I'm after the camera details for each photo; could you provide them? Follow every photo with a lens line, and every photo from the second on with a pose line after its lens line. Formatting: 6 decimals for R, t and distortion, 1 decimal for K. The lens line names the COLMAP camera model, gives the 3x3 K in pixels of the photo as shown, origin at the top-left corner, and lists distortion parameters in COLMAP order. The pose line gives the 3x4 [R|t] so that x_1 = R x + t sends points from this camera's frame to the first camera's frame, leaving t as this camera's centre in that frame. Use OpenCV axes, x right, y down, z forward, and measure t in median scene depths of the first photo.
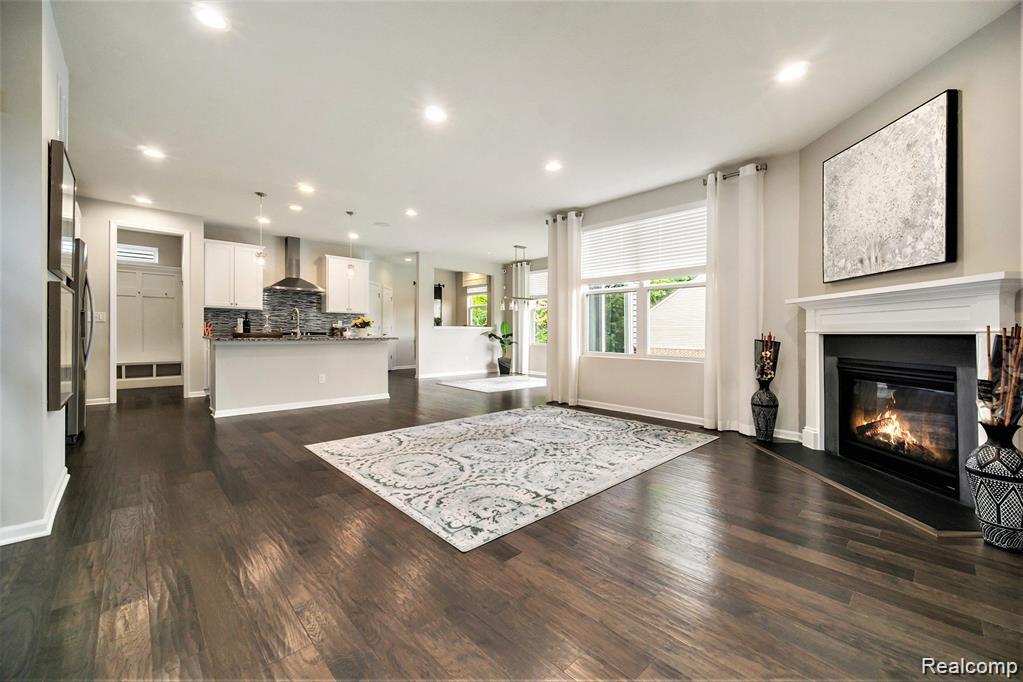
lens RADIAL K [[406.5, 0, 514.4], [0, 406.5, 334.7], [0, 0, 1]] dist [0.004131, 0.000539]
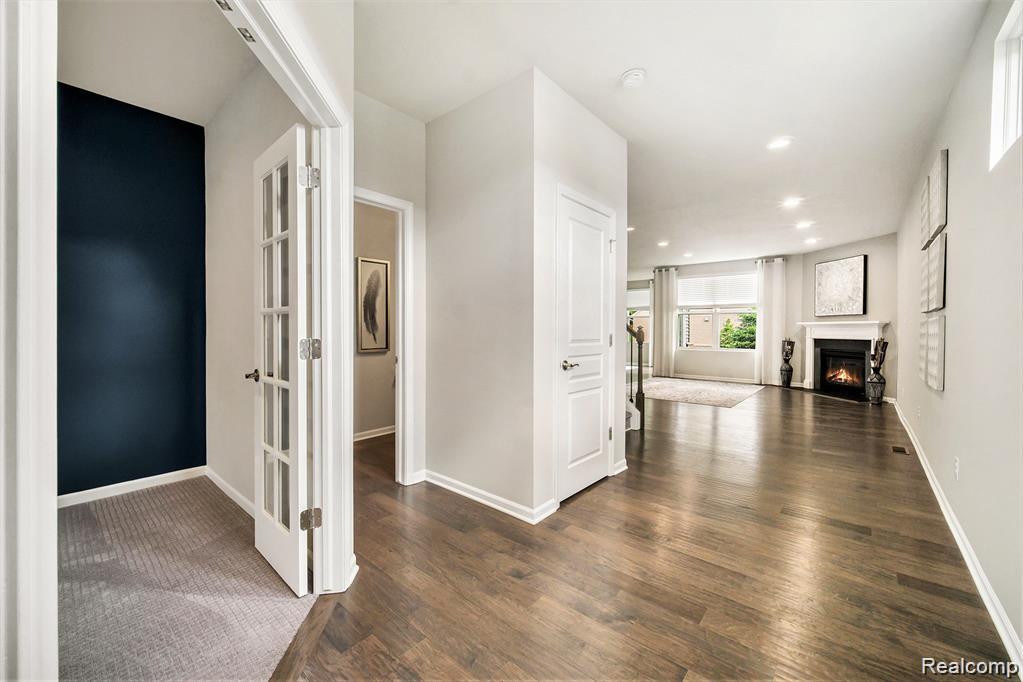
lens RADIAL K [[406.5, 0, 511.2], [0, 406.5, 337.4], [0, 0, 1]] dist [0.004131, 0.000539]
pose [[0.994745, 0.004139, 0.102298, -1.242287], [-0.005648, 0.999879, 0.014465, -0.033613], [-0.102226, -0.014966, 0.994649, -1.173554]]
